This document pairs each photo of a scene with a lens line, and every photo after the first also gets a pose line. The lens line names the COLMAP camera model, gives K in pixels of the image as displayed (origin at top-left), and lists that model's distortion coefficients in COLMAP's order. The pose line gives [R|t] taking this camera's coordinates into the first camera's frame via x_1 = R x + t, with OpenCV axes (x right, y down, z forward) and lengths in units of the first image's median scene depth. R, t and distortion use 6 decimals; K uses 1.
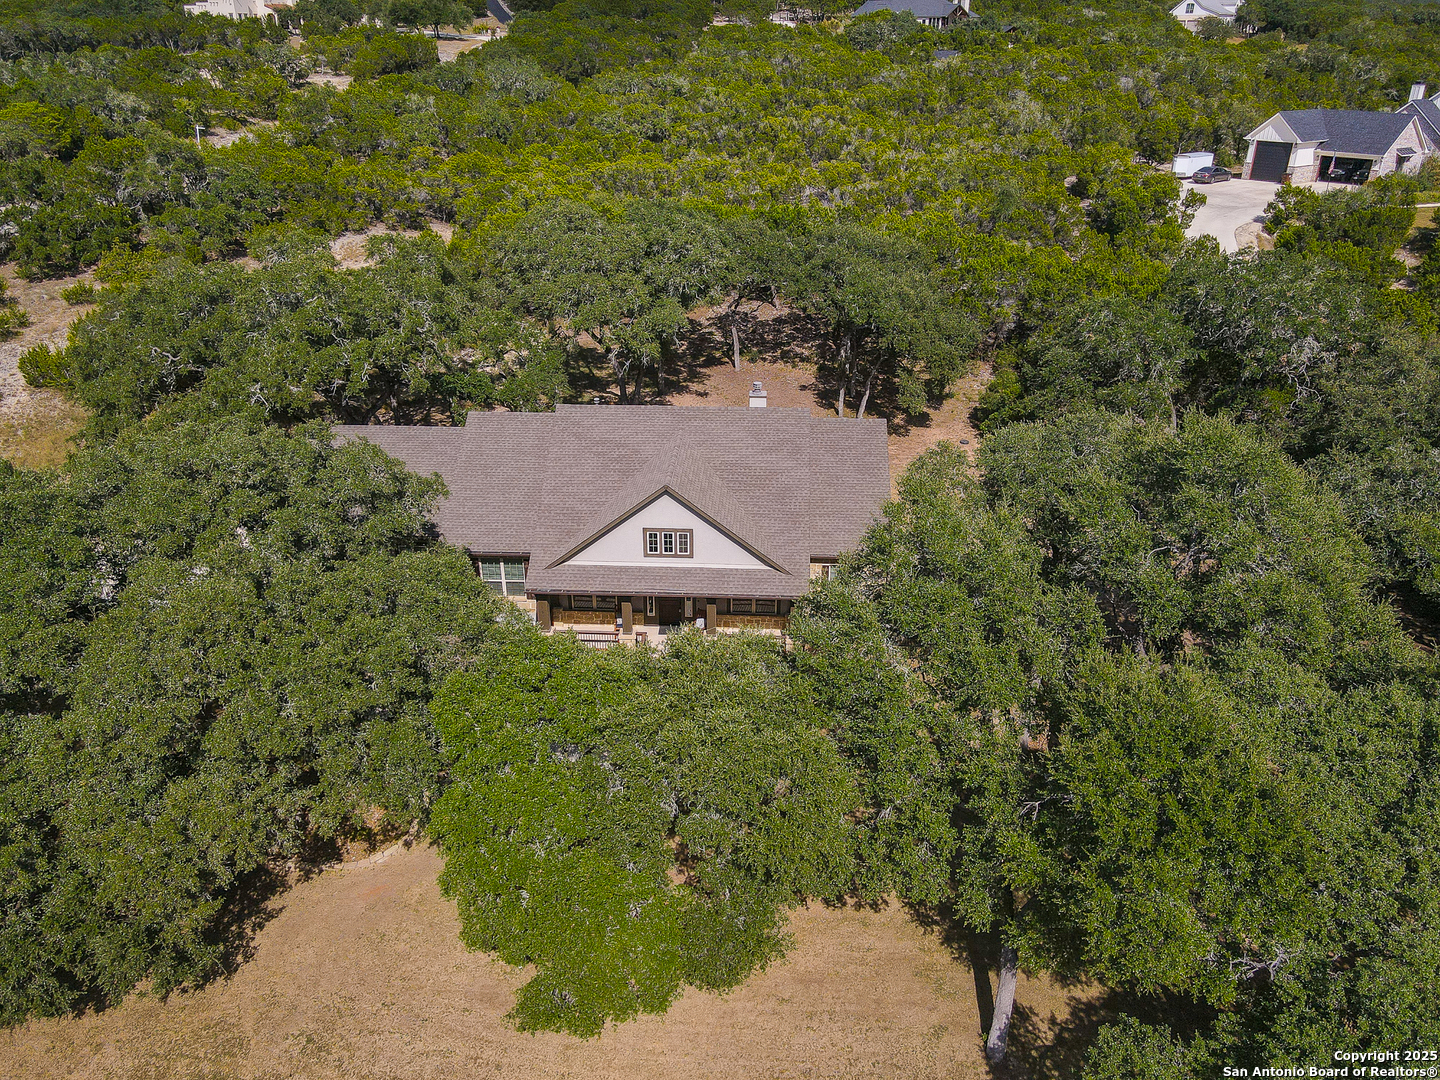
lens RADIAL K [[1061.1, 0, 720.0], [0, 1061.1, 540.0], [0, 0, 1]] dist [-0.003209, 0.026986]
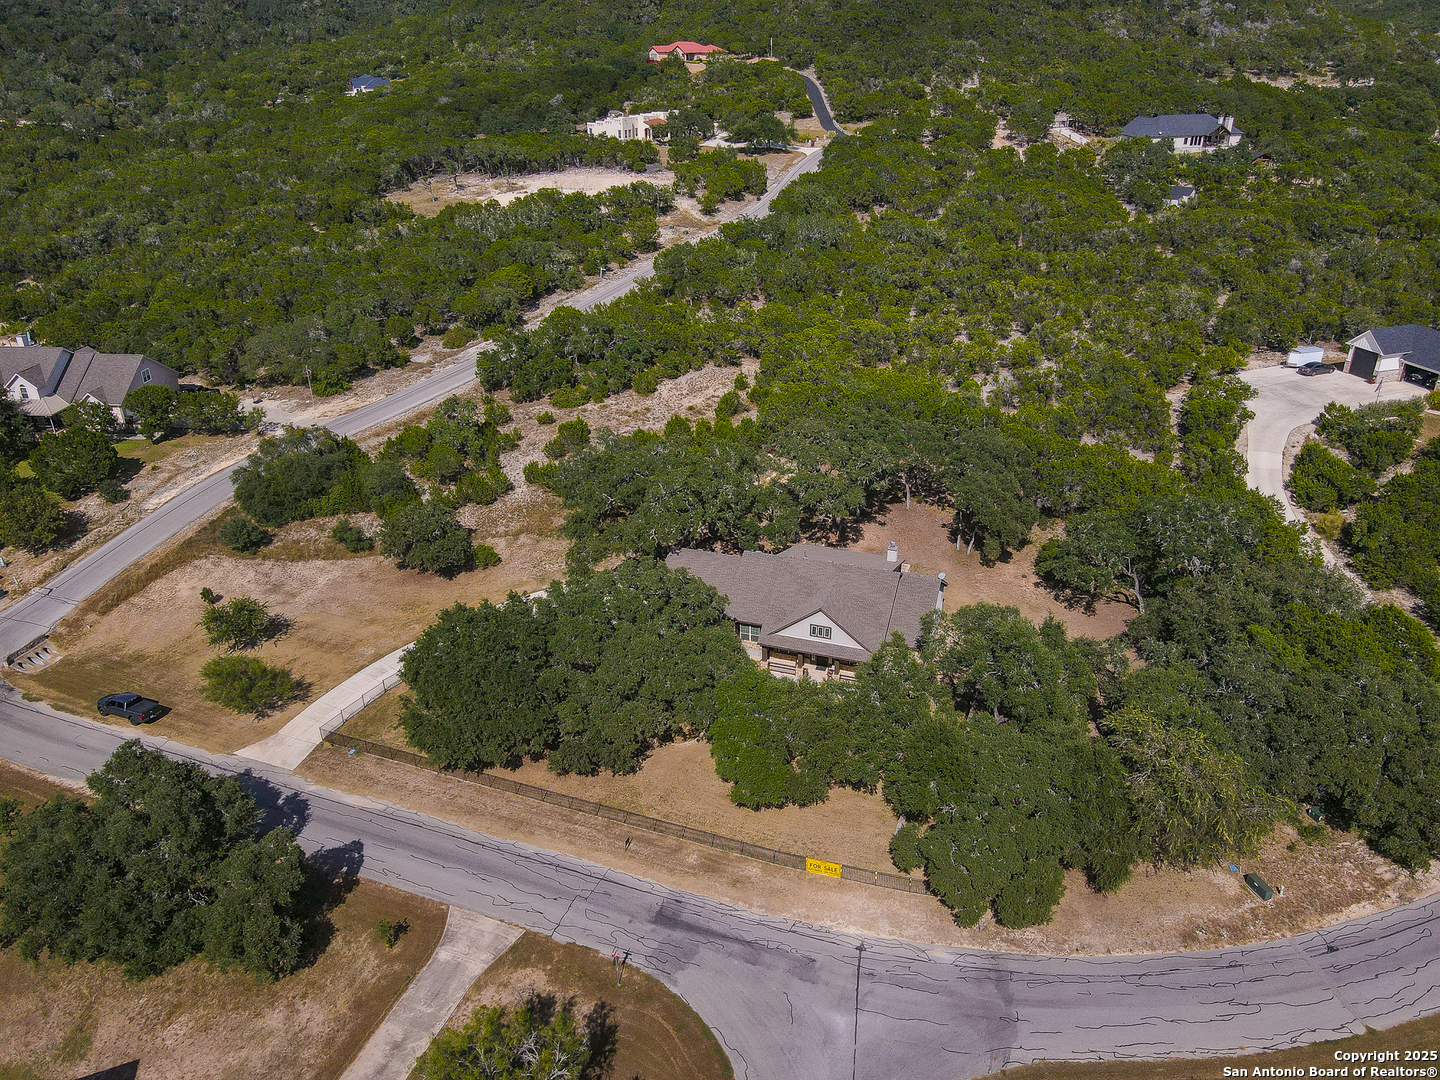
lens RADIAL K [[1061.1, 0, 720.0], [0, 1061.1, 540.0], [0, 0, 1]] dist [-0.003209, 0.026986]
pose [[0.959095, 0.116916, -0.257812, 0.177796], [-0.111863, 0.993134, 0.034235, -0.142089], [0.260044, -0.003995, 0.965588, -0.722166]]
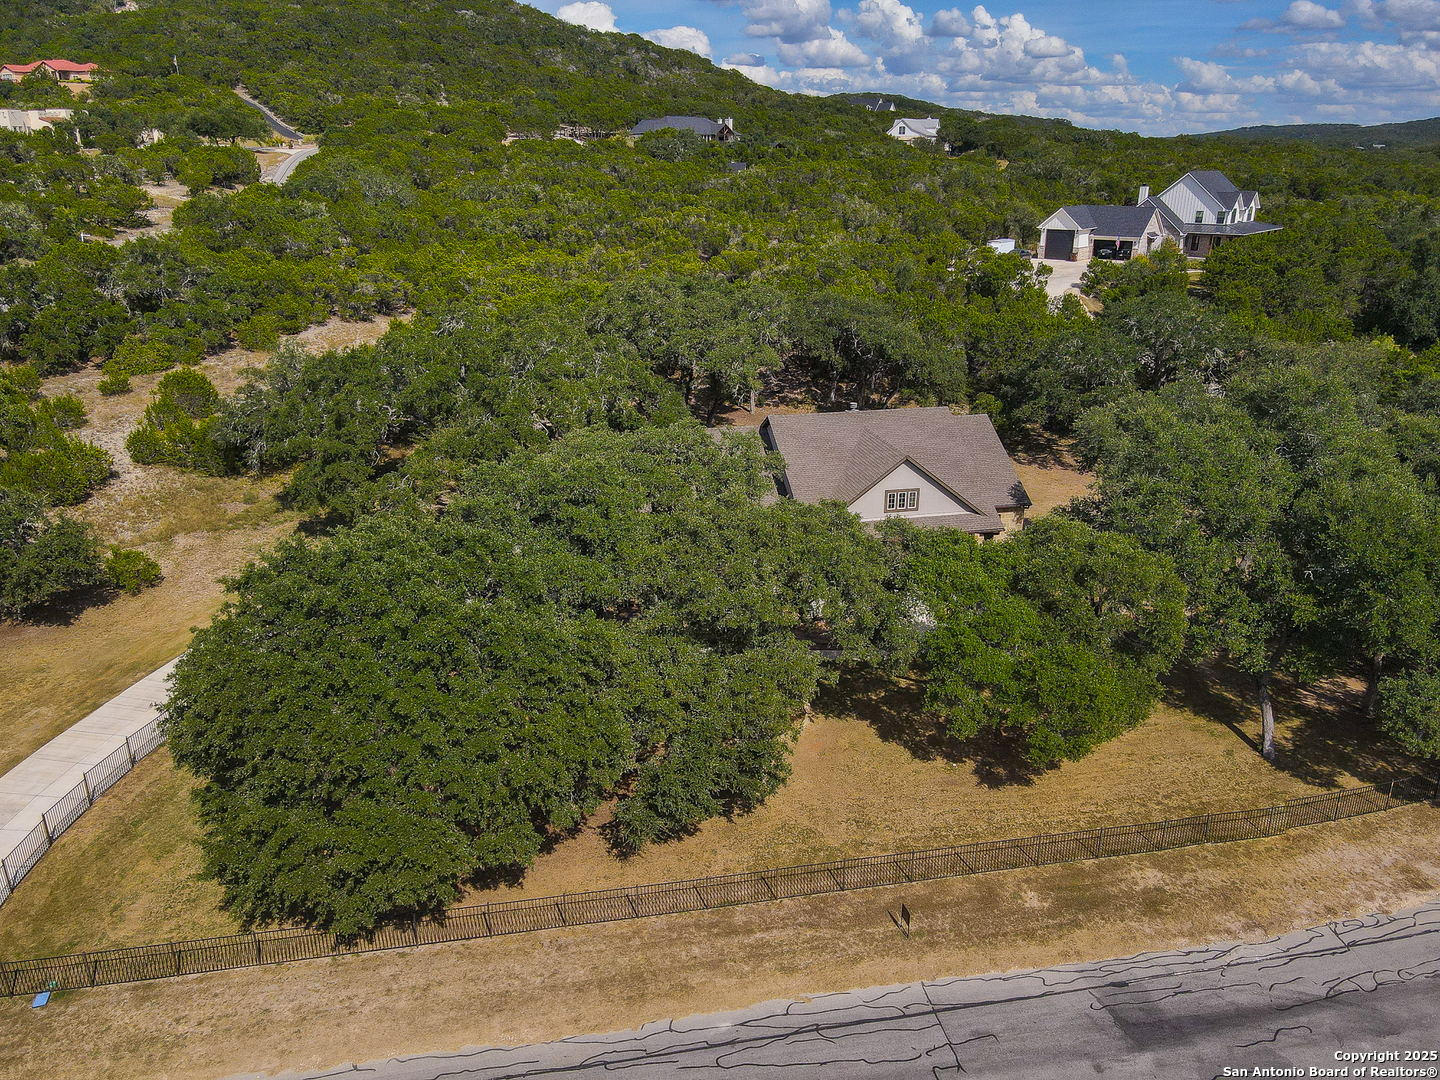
lens RADIAL K [[1075.0, 0, 716.1], [0, 1075.0, 513.8], [0, 0, 1]] dist [0.010915, 0.001118]
pose [[0.961906, -0.084981, 0.259837, -0.371057], [0.114990, 0.988060, -0.102539, 0.077702], [-0.248020, 0.128511, 0.960193, -0.157860]]
